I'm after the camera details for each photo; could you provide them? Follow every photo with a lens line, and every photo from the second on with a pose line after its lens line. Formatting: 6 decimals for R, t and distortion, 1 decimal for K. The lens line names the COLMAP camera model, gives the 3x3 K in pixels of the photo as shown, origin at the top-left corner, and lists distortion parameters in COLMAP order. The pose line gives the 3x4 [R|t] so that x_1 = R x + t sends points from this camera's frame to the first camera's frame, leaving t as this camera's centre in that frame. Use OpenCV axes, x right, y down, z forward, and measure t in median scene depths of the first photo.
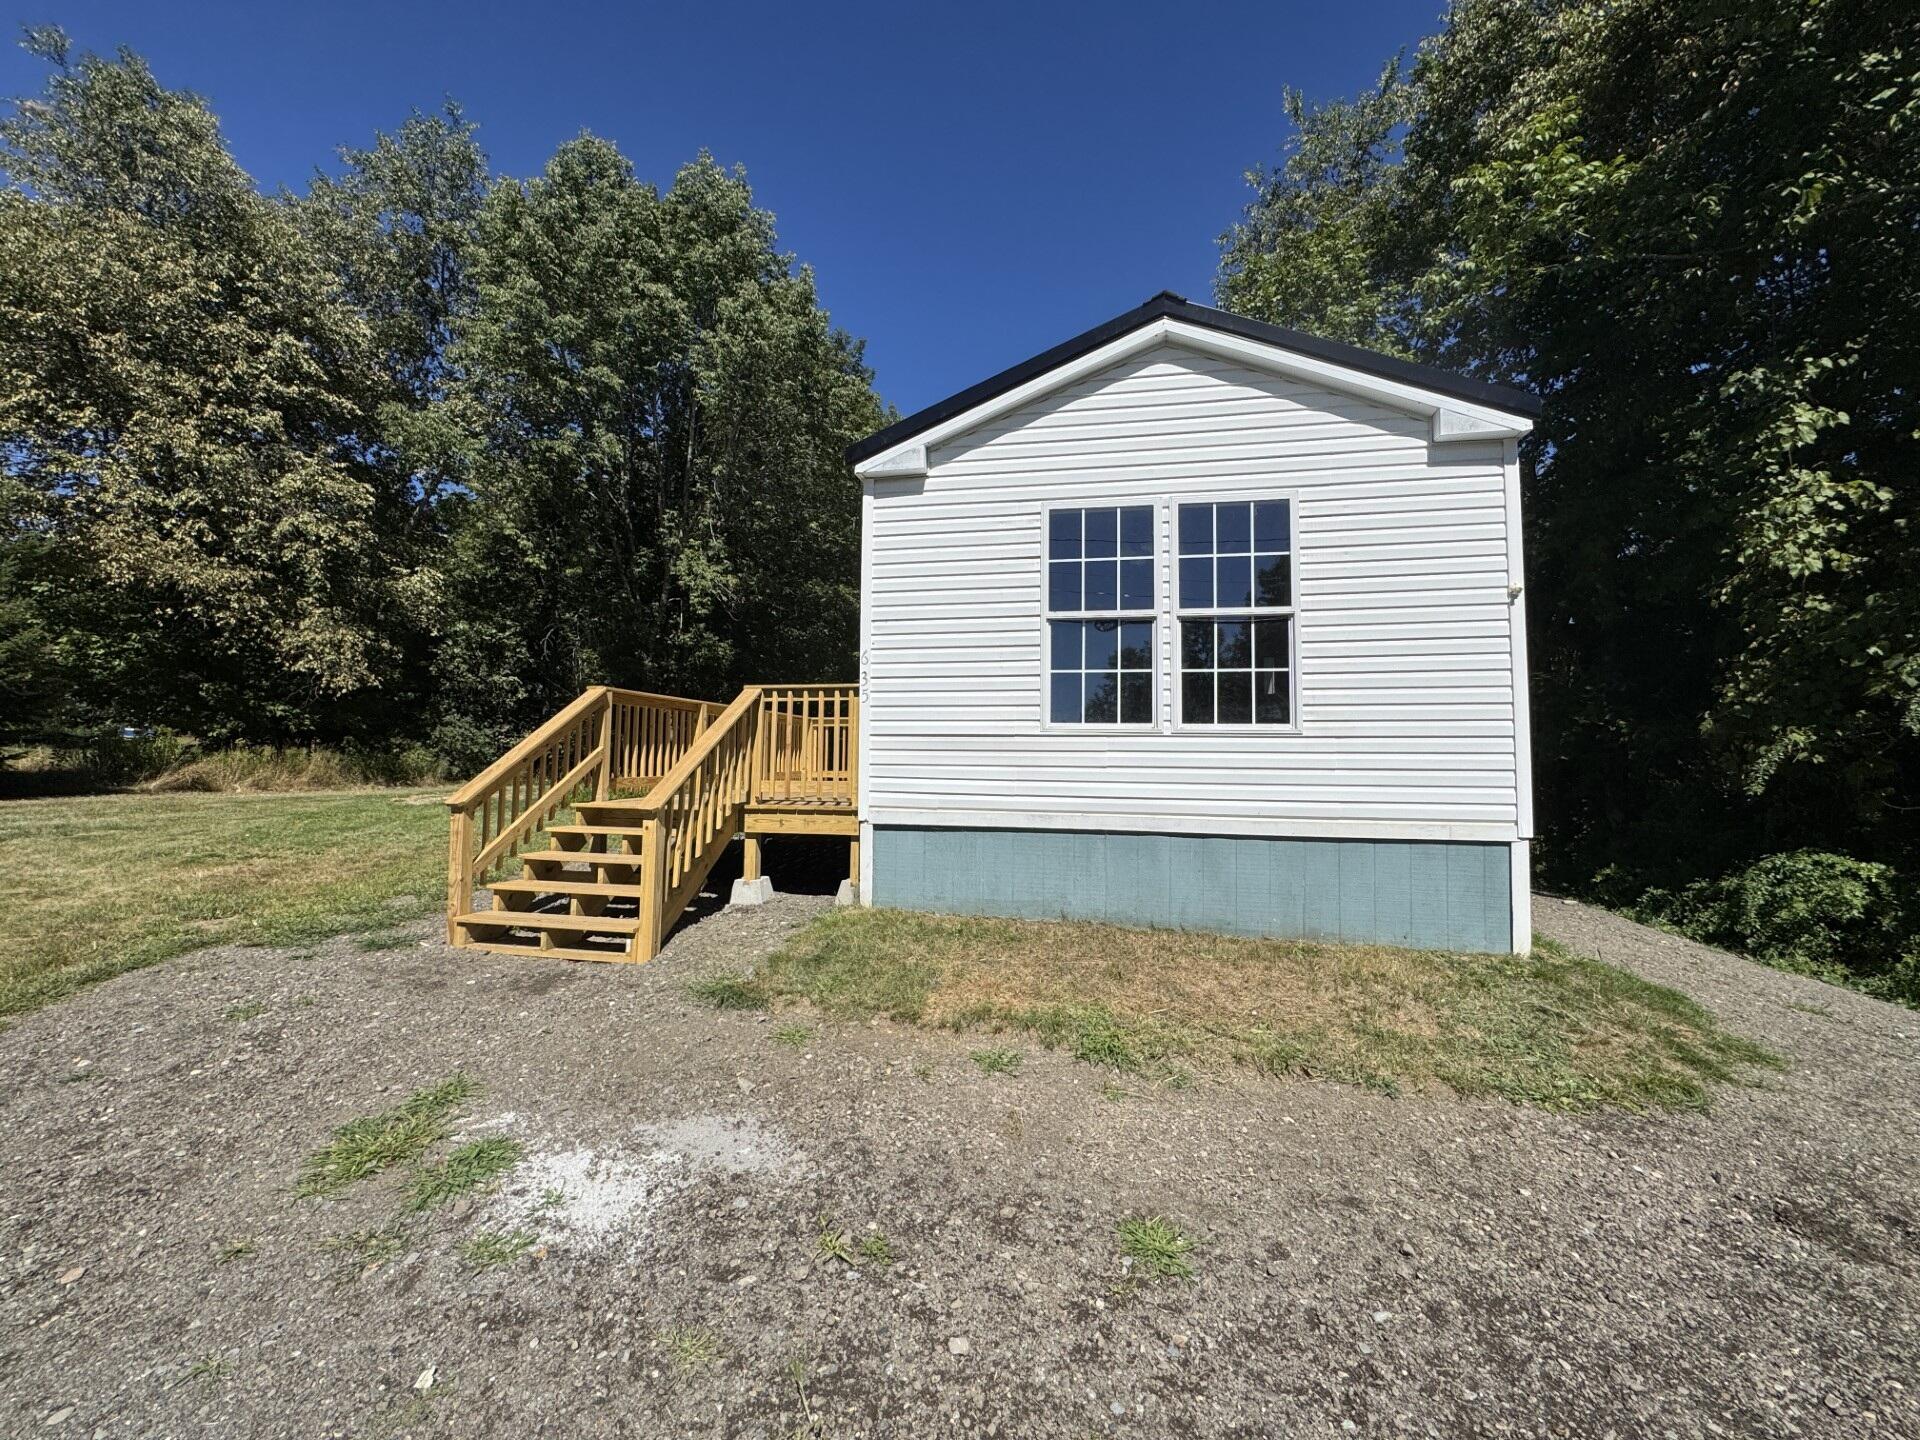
lens RADIAL K [[767.5, 0, 959.0], [0, 767.5, 718.6], [0, 0, 1]] dist [-0.001358, 0.000200]
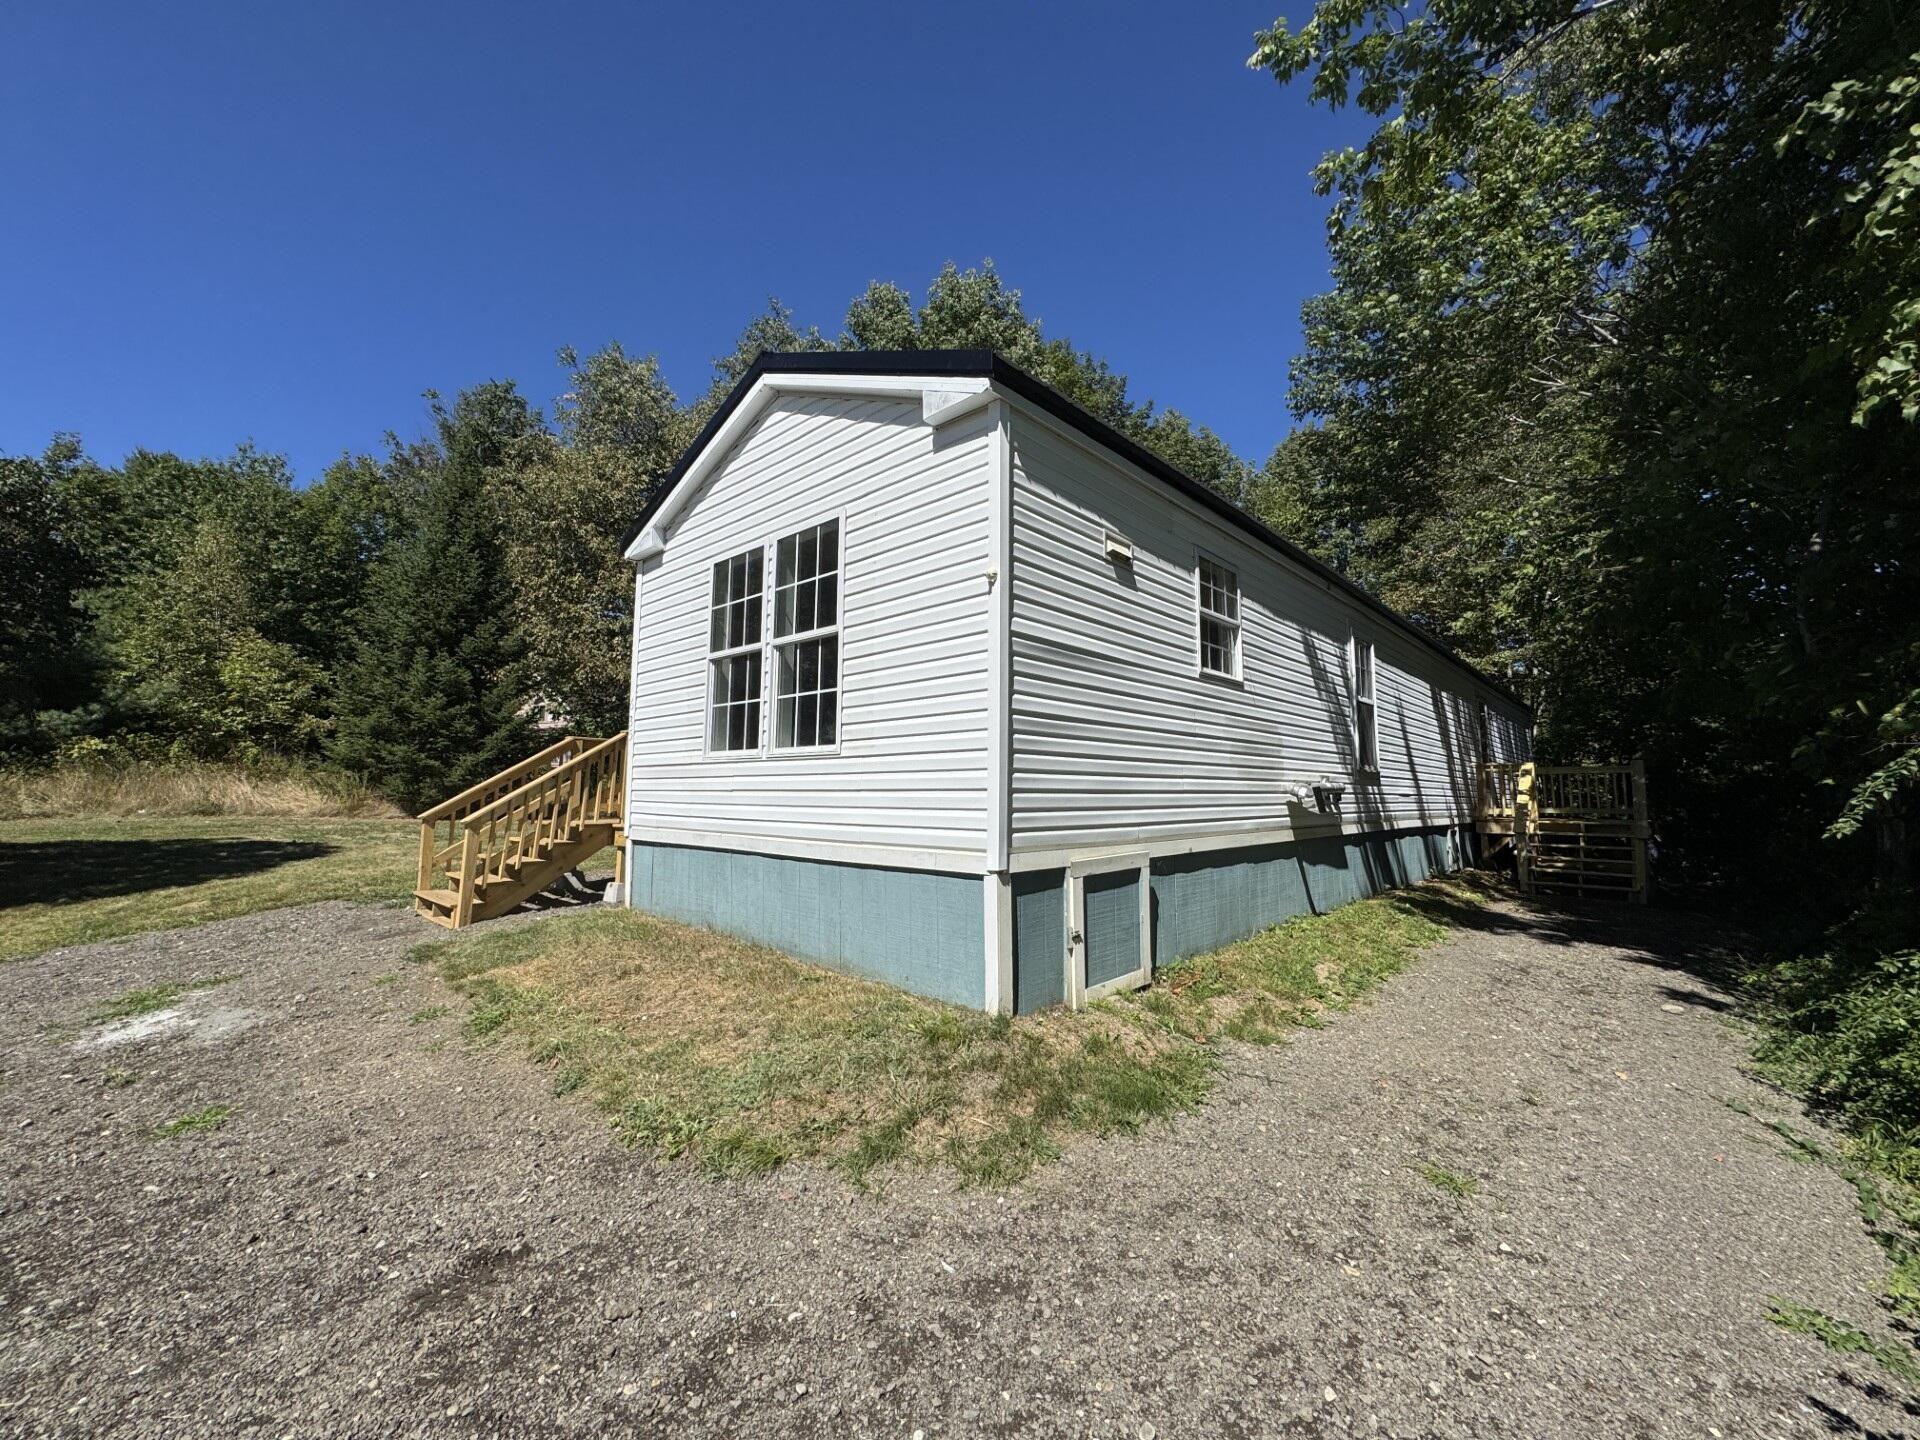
lens RADIAL K [[767.5, 0, 959.0], [0, 767.5, 718.6], [0, 0, 1]] dist [-0.001358, 0.000200]
pose [[0.846470, -0.058069, -0.529261, 1.043226], [0.033160, 0.997855, -0.056447, 0.033152], [0.531403, 0.030230, 0.846580, 0.244508]]
